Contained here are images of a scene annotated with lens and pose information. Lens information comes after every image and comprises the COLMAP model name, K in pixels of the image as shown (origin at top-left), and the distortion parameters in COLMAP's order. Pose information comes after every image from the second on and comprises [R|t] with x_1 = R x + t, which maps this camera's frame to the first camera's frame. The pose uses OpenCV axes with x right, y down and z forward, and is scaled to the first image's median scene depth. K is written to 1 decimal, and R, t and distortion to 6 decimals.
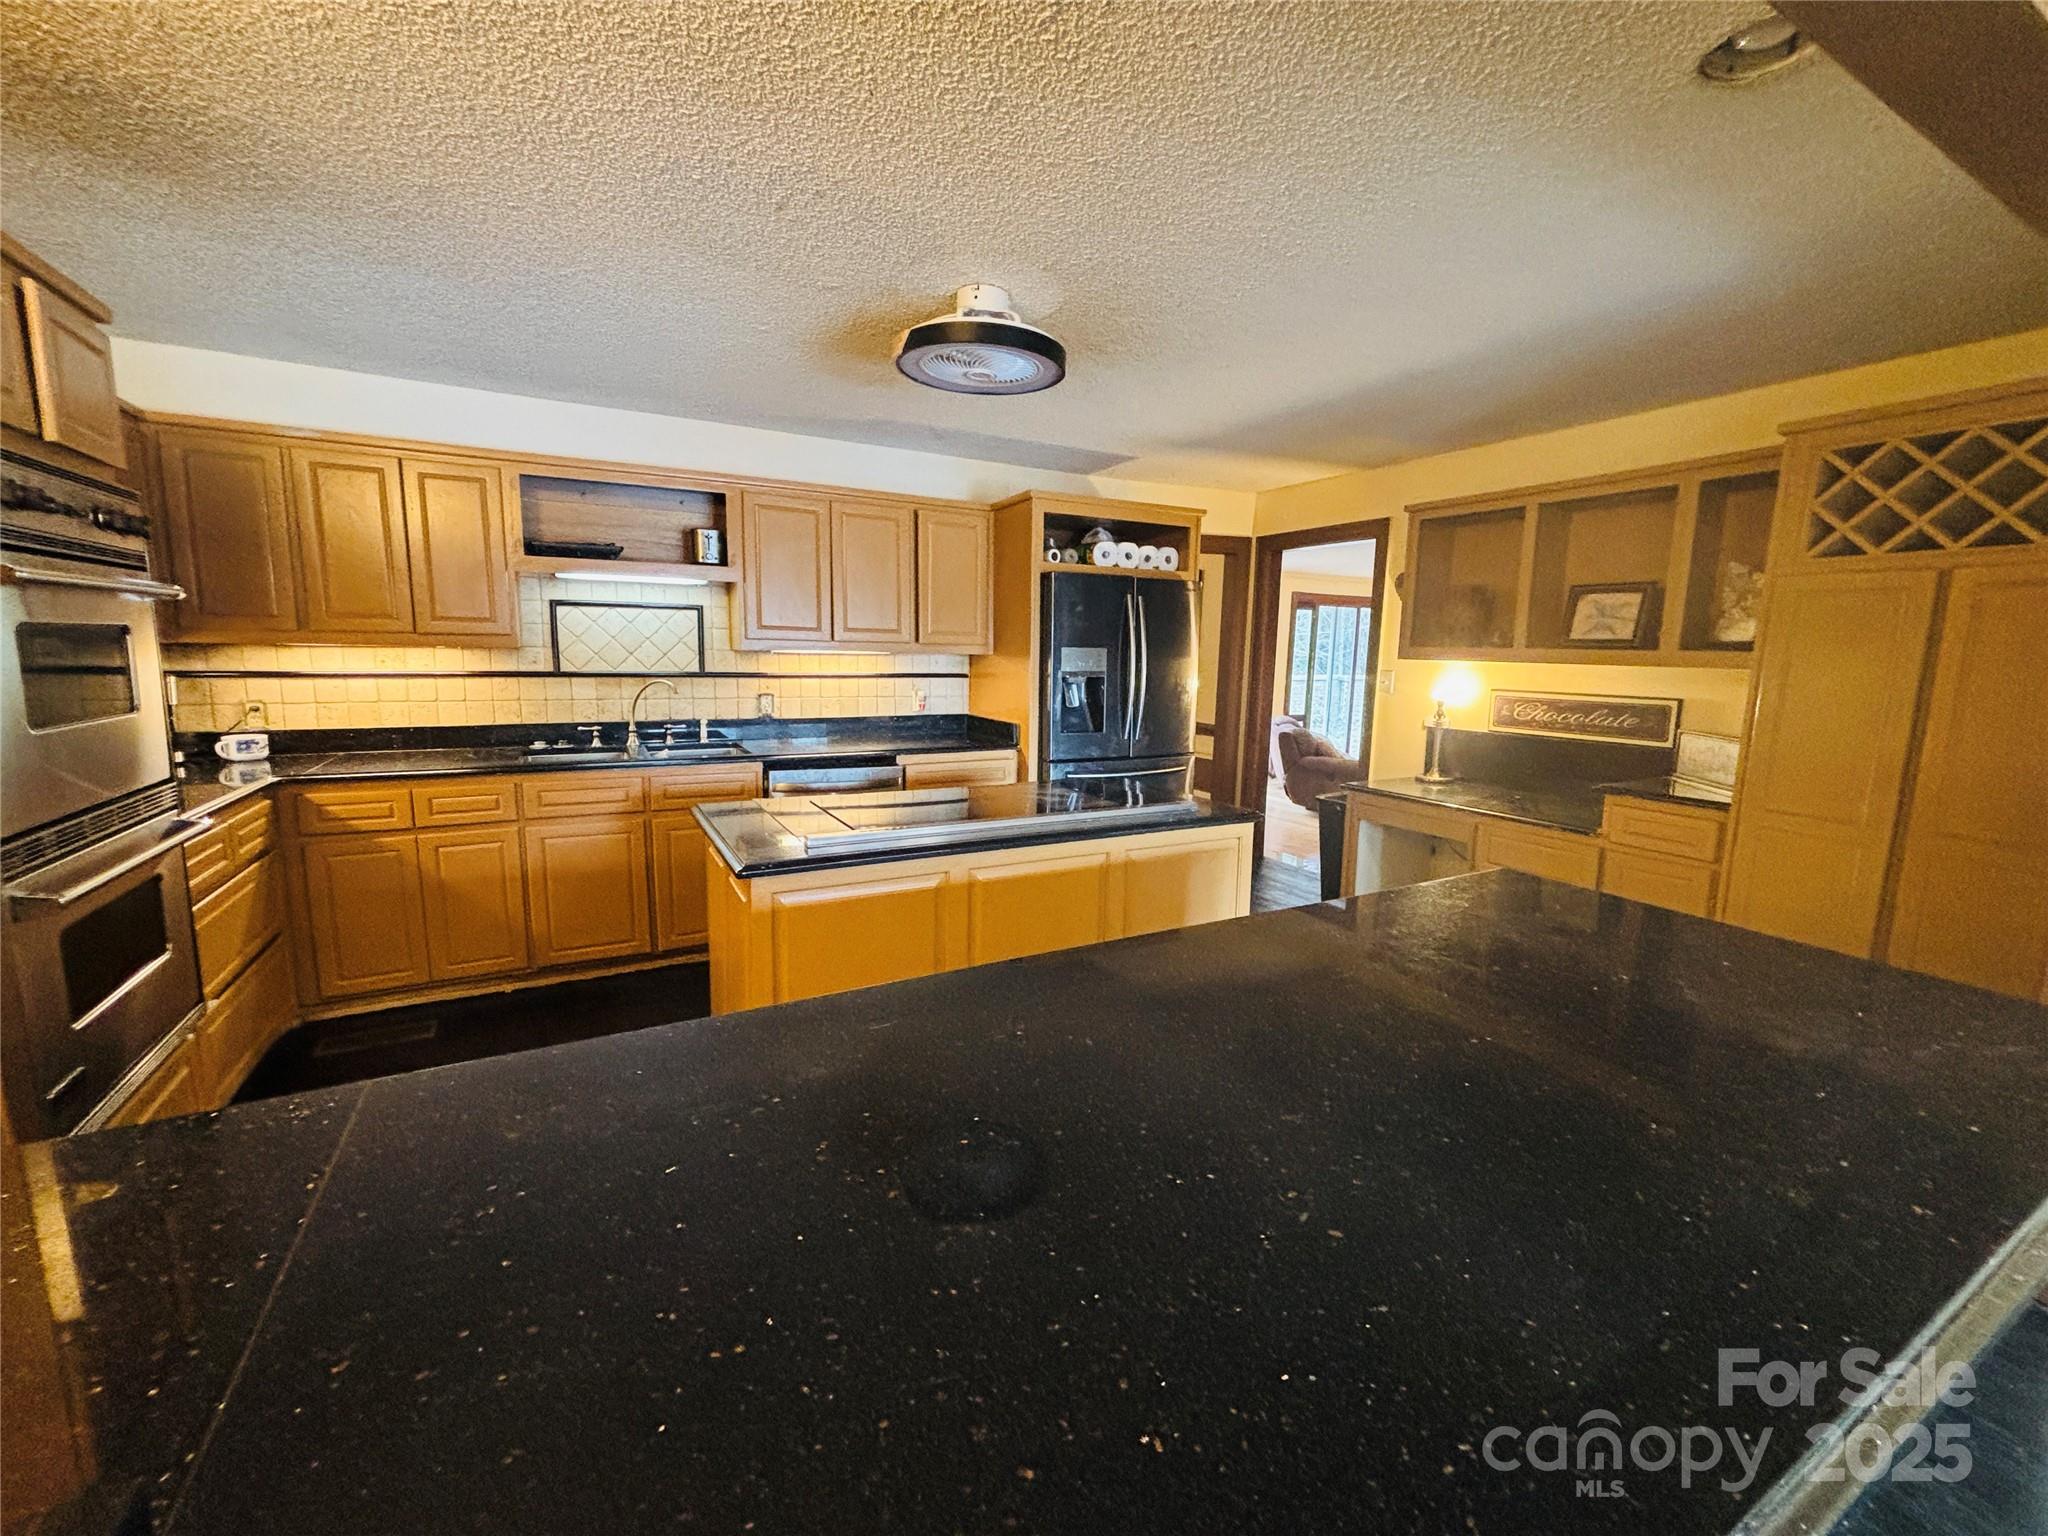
lens RADIAL K [[821.7, 0, 1022.6], [0, 821.7, 771.4], [0, 0, 1]] dist [-0.000795, 0.001148]
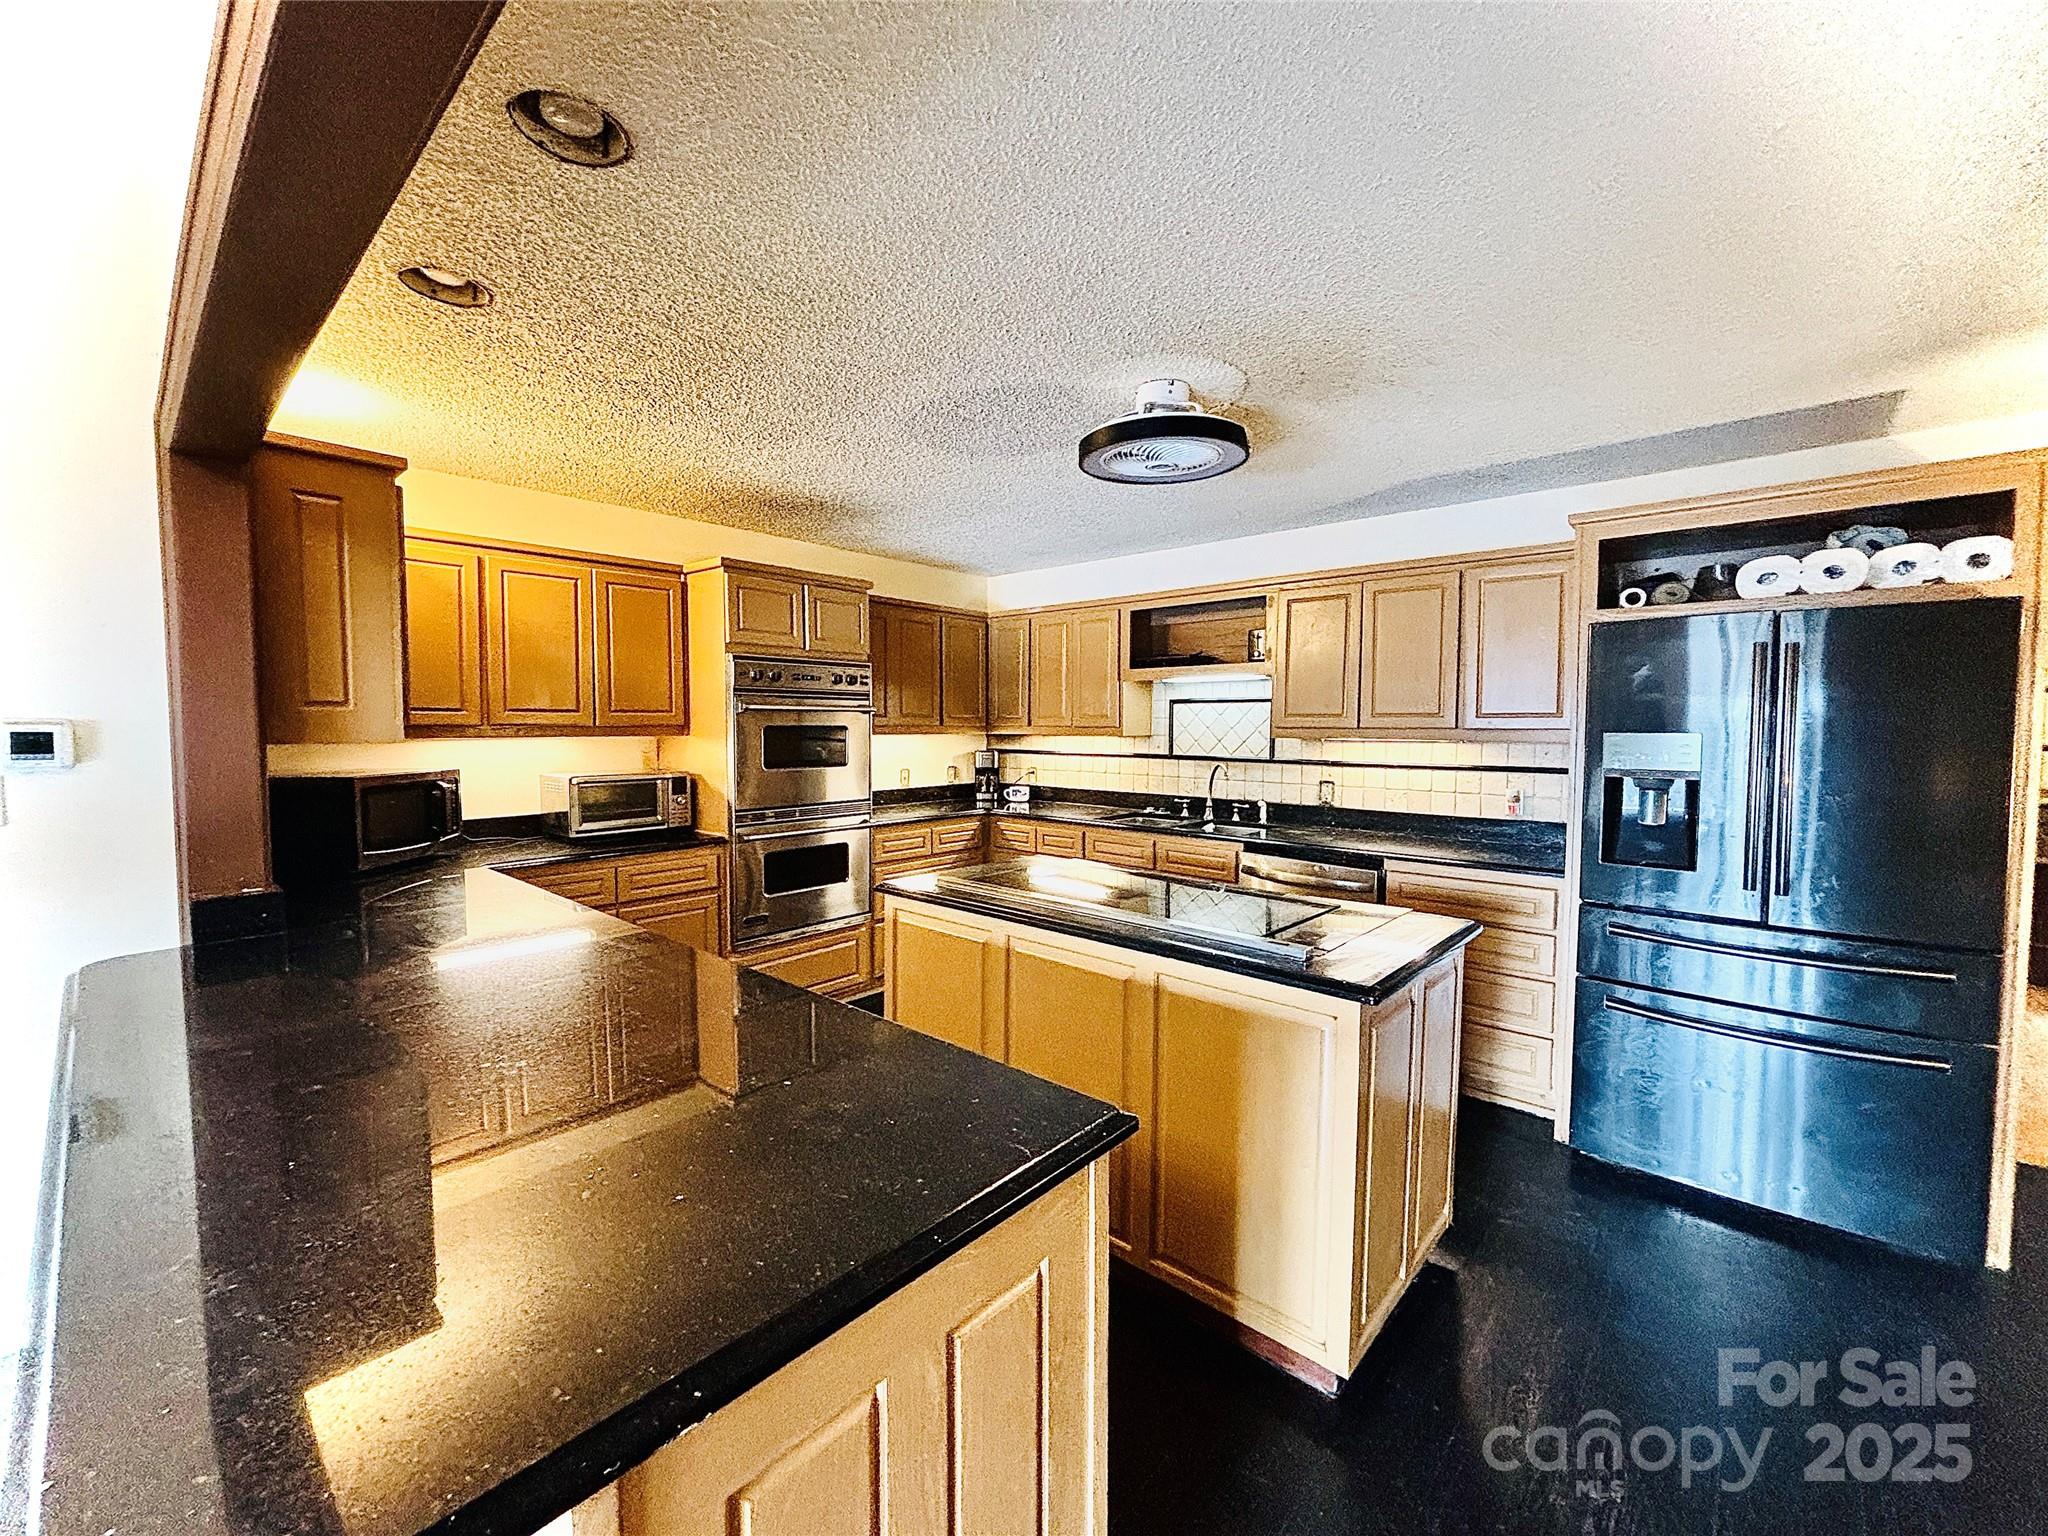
lens RADIAL K [[821.7, 0, 1018.9], [0, 821.7, 761.8], [0, 0, 1]] dist [-0.000795, 0.001148]
pose [[0.325592, 0.026899, -0.945128, 0.533870], [-0.138758, 0.990132, -0.019622, -0.050186], [0.935273, 0.137532, 0.326112, 0.347671]]
